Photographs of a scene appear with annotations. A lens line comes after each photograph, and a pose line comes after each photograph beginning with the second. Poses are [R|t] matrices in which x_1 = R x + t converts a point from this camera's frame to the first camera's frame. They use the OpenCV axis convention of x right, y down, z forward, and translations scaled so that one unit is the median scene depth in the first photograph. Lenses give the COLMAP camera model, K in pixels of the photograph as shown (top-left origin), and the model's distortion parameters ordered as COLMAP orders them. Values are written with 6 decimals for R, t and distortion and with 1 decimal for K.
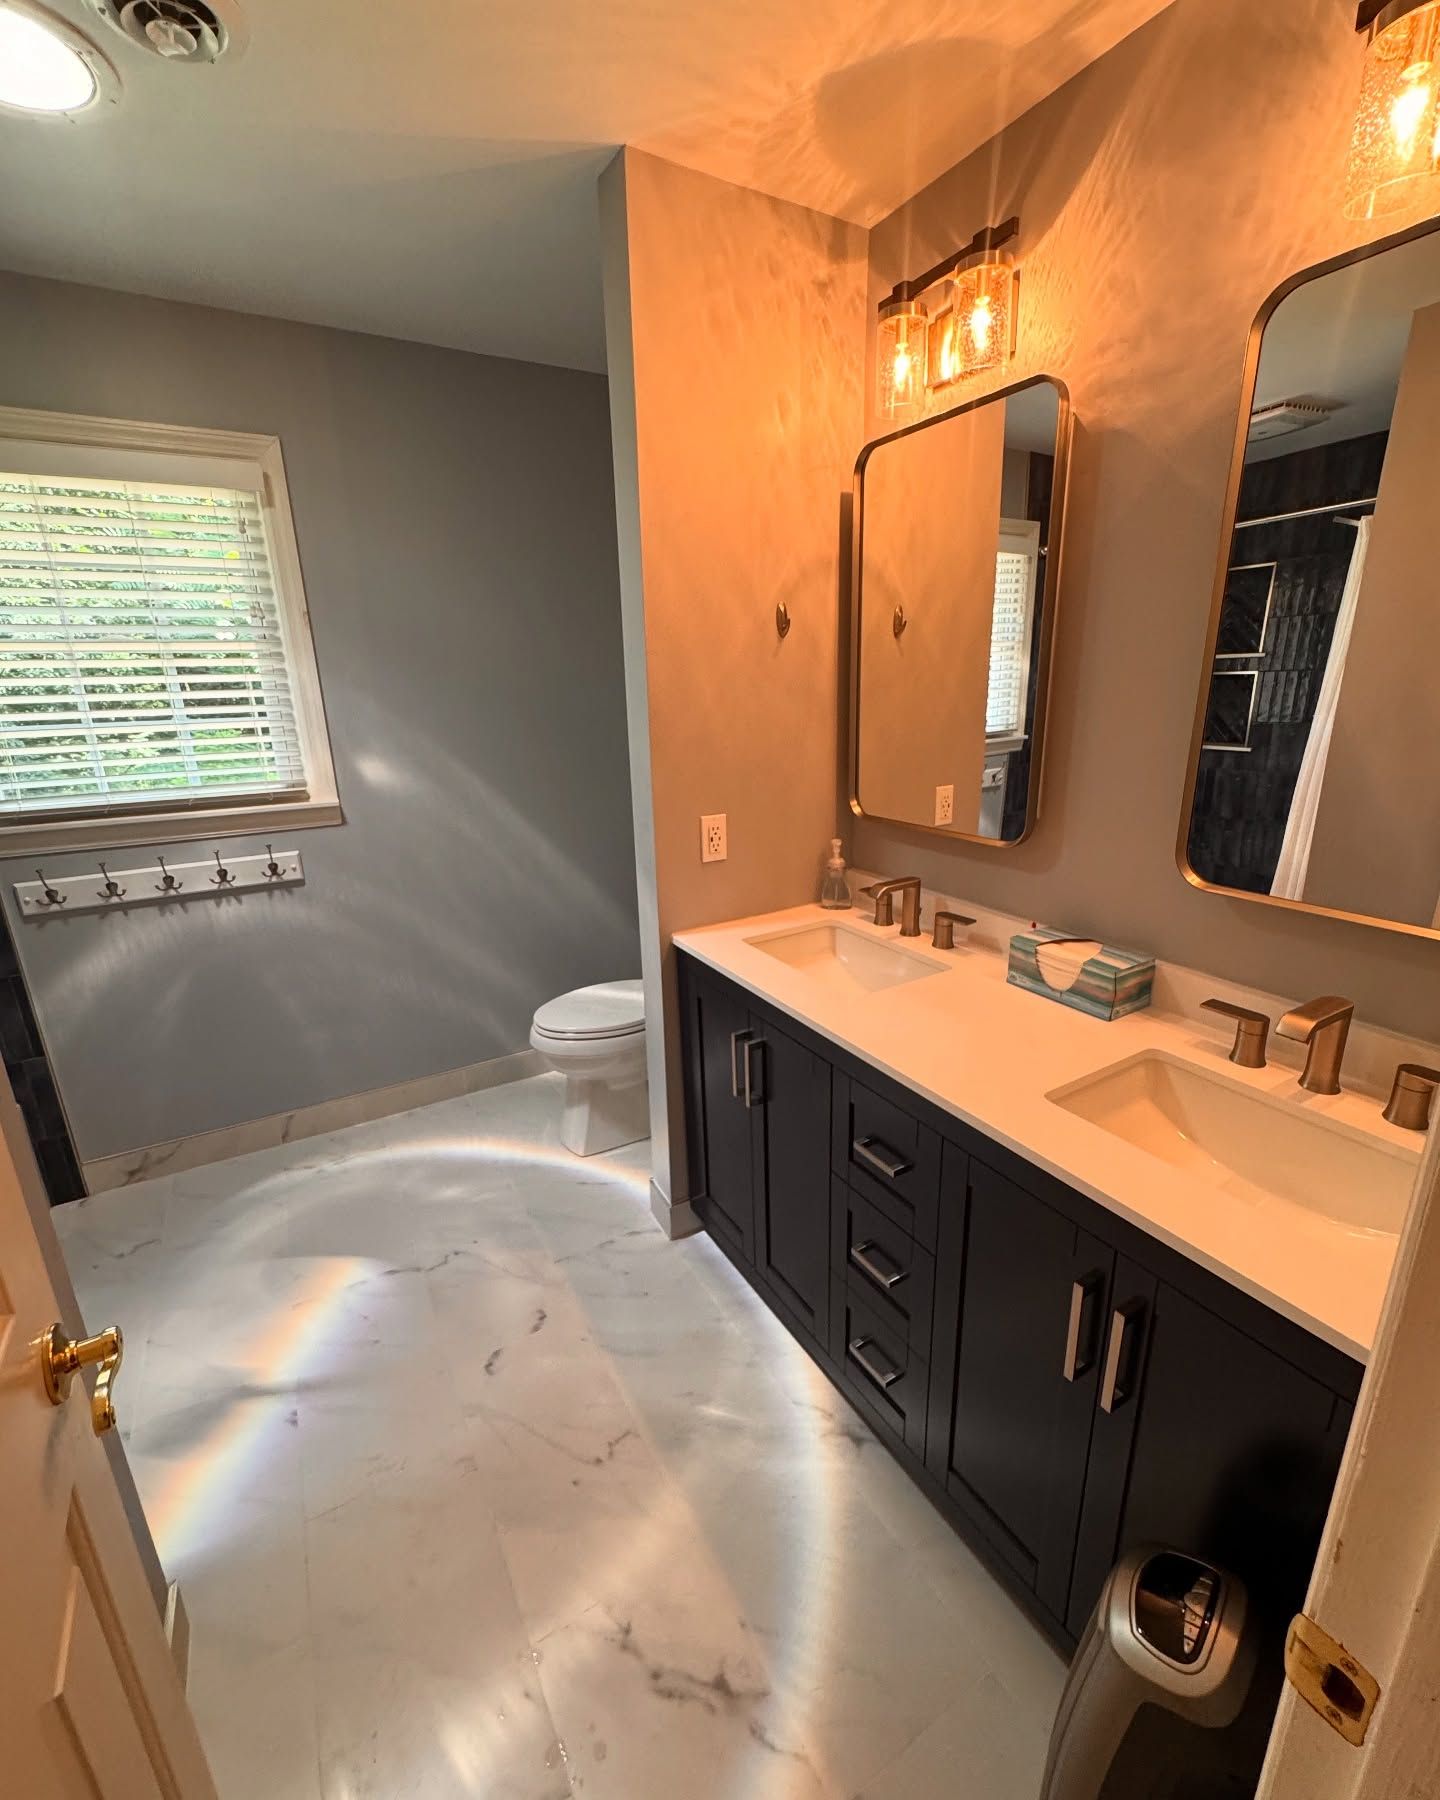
lens RADIAL K [[763.9, 0, 723.2], [0, 763.9, 896.7], [0, 0, 1]] dist [-0.000538, -0.000069]
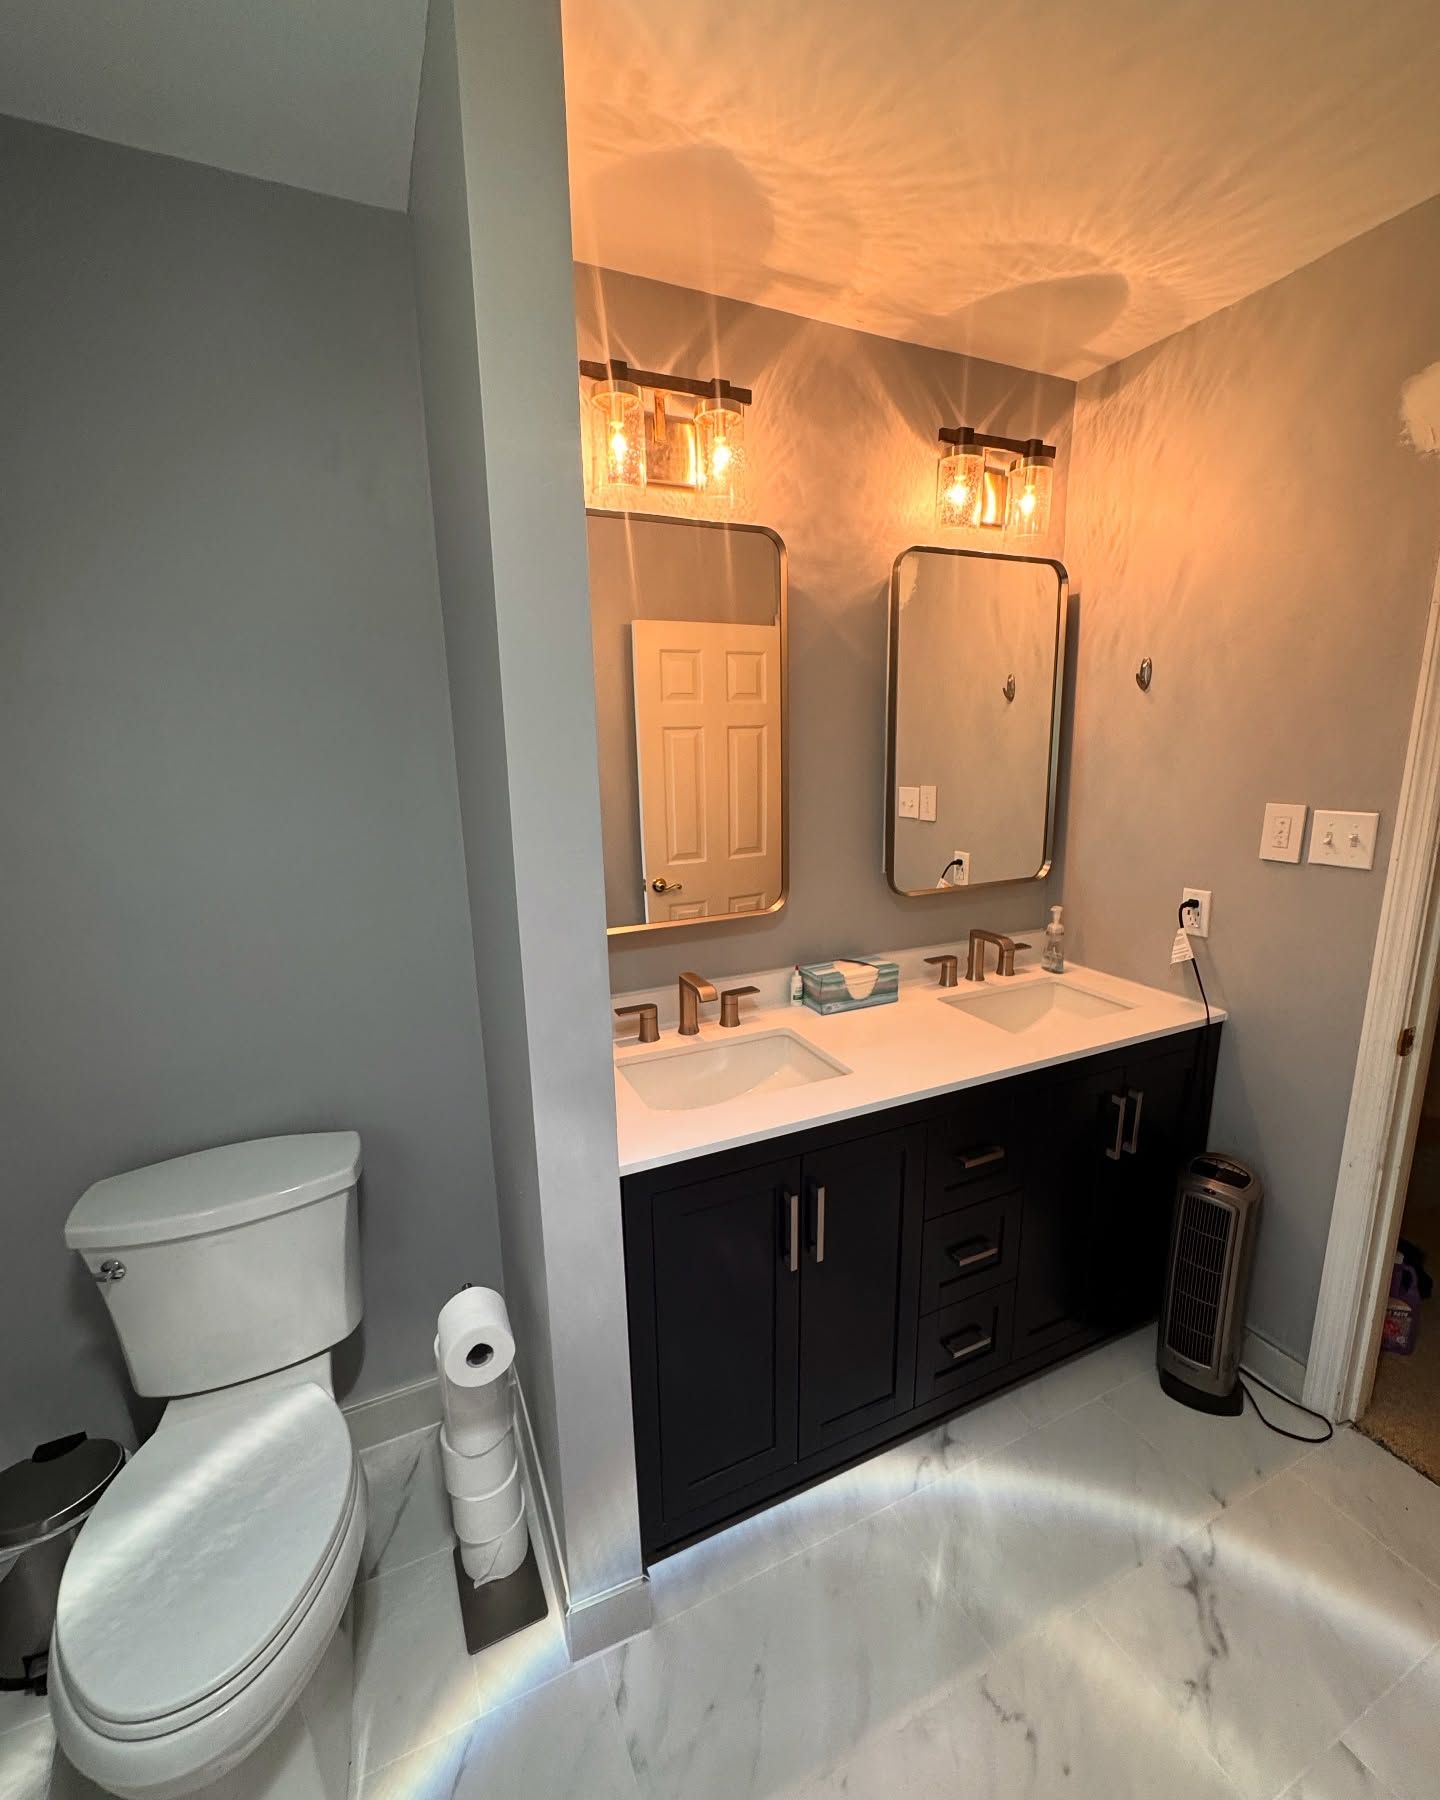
lens RADIAL K [[763.9, 0, 721.9], [0, 763.9, 899.3], [0, 0, 1]] dist [-0.000538, -0.000069]
pose [[0.102773, -0.180906, 0.978116, -0.582926], [0.290491, 0.945915, 0.144428, -0.208108], [-0.951342, 0.269291, 0.149767, 0.681275]]
